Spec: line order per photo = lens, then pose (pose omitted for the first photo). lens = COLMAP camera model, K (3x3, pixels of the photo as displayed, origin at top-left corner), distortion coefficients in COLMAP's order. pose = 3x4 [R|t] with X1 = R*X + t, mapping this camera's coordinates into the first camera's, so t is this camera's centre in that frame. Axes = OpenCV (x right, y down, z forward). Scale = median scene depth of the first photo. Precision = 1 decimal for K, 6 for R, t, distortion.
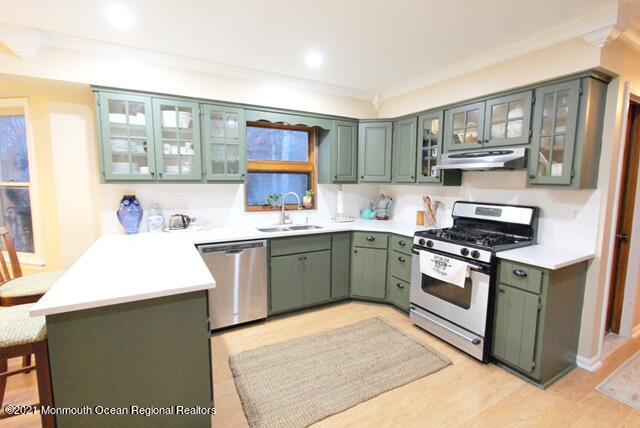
lens RADIAL K [[295.5, 0, 318.0], [0, 295.5, 212.1], [0, 0, 1]] dist [-0.009264, 0.002158]
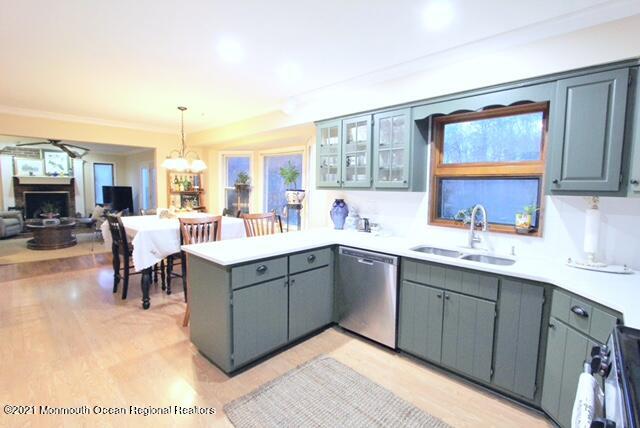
lens RADIAL K [[295.5, 0, 331.1], [0, 295.5, 208.4], [0, 0, 1]] dist [-0.009264, 0.002158]
pose [[0.326996, 0.068043, -0.942573, 0.551756], [-0.111361, 0.993230, 0.033067, -0.052500], [0.938441, 0.094153, 0.332360, 0.525582]]
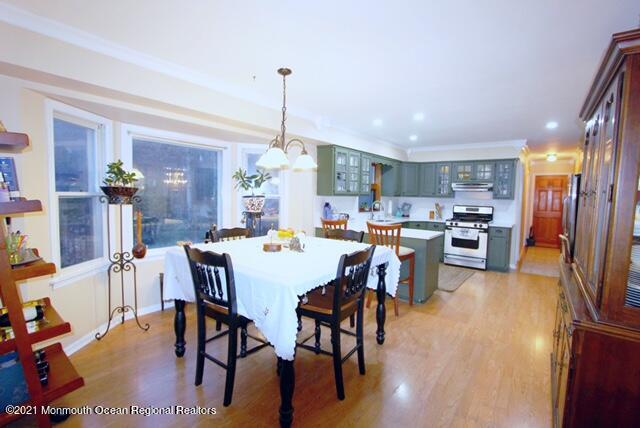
lens RADIAL K [[295.5, 0, 320.4], [0, 295.5, 216.1], [0, 0, 1]] dist [-0.009264, 0.002158]
pose [[0.914232, -0.019689, 0.404713, -1.350929], [0.030070, 0.999361, -0.019308, 0.055530], [-0.404075, 0.029822, 0.914240, -0.571882]]
